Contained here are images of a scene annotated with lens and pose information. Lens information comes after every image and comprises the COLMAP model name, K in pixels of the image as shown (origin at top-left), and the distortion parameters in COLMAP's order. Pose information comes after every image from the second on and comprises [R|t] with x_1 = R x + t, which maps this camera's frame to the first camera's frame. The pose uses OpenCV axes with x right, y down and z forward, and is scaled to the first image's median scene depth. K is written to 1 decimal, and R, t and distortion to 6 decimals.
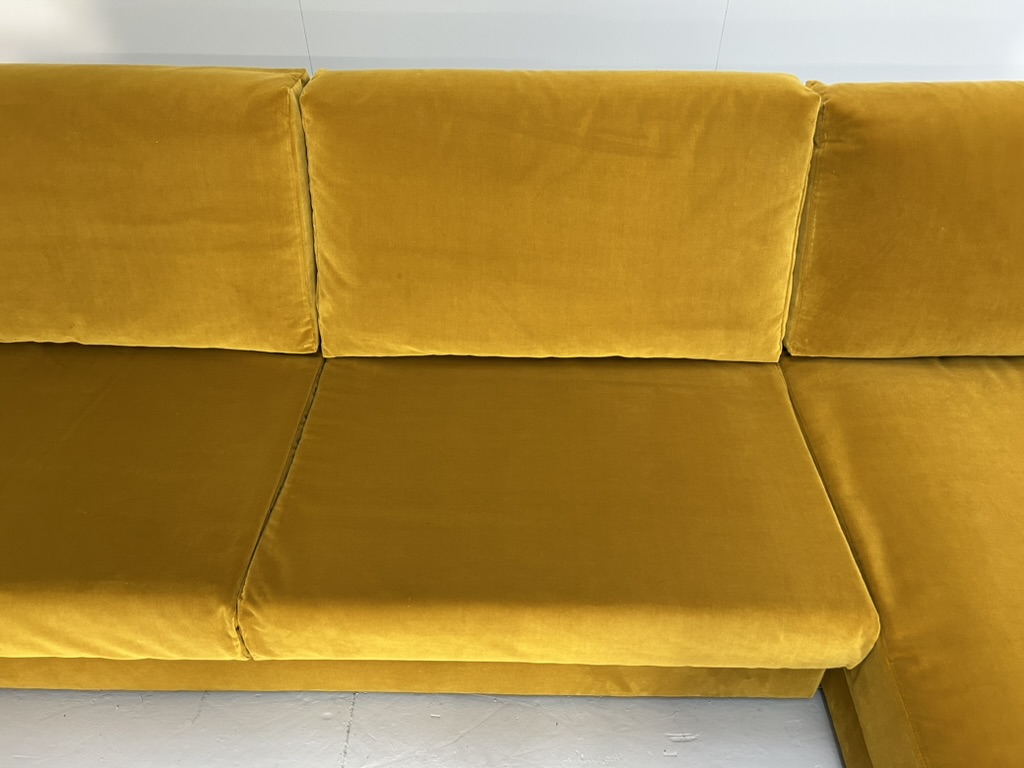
lens RADIAL K [[773.6, 0, 515.2], [0, 773.6, 381.9], [0, 0, 1]] dist [0.053108, -0.051619]
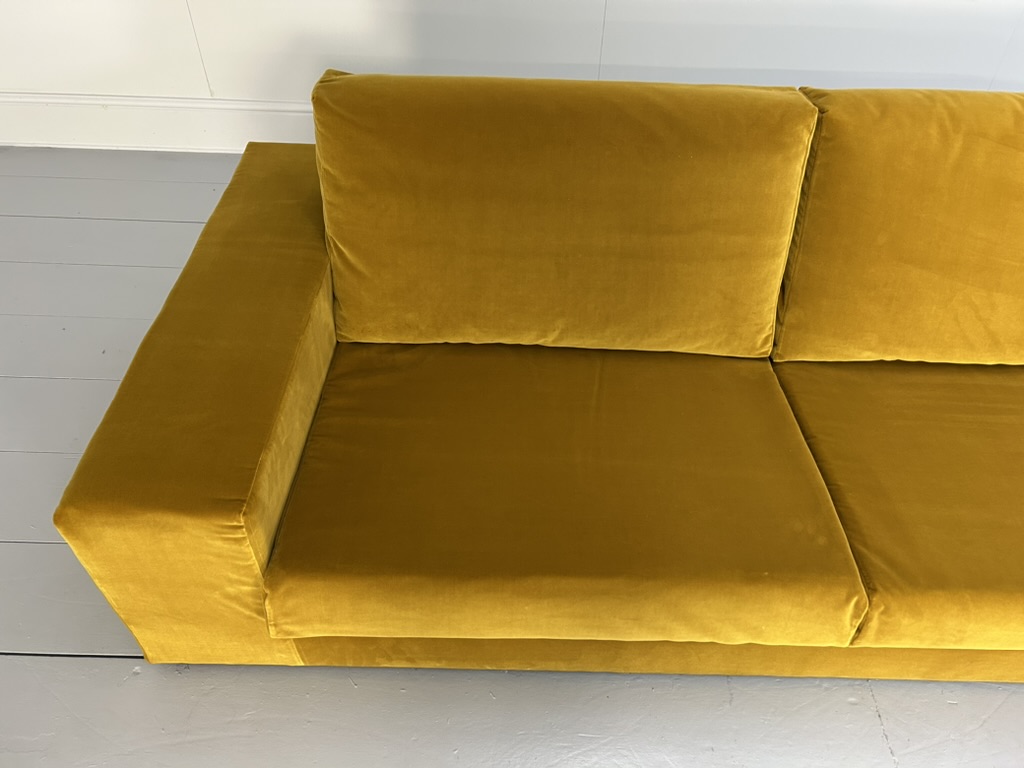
lens RADIAL K [[773.6, 0, 507.1], [0, 773.6, 393.1], [0, 0, 1]] dist [0.053108, -0.051619]
pose [[0.999722, 0.012957, 0.019702, -0.692587], [-0.013722, 0.999137, 0.039215, -0.027473], [-0.019177, -0.039474, 0.999037, -0.042716]]
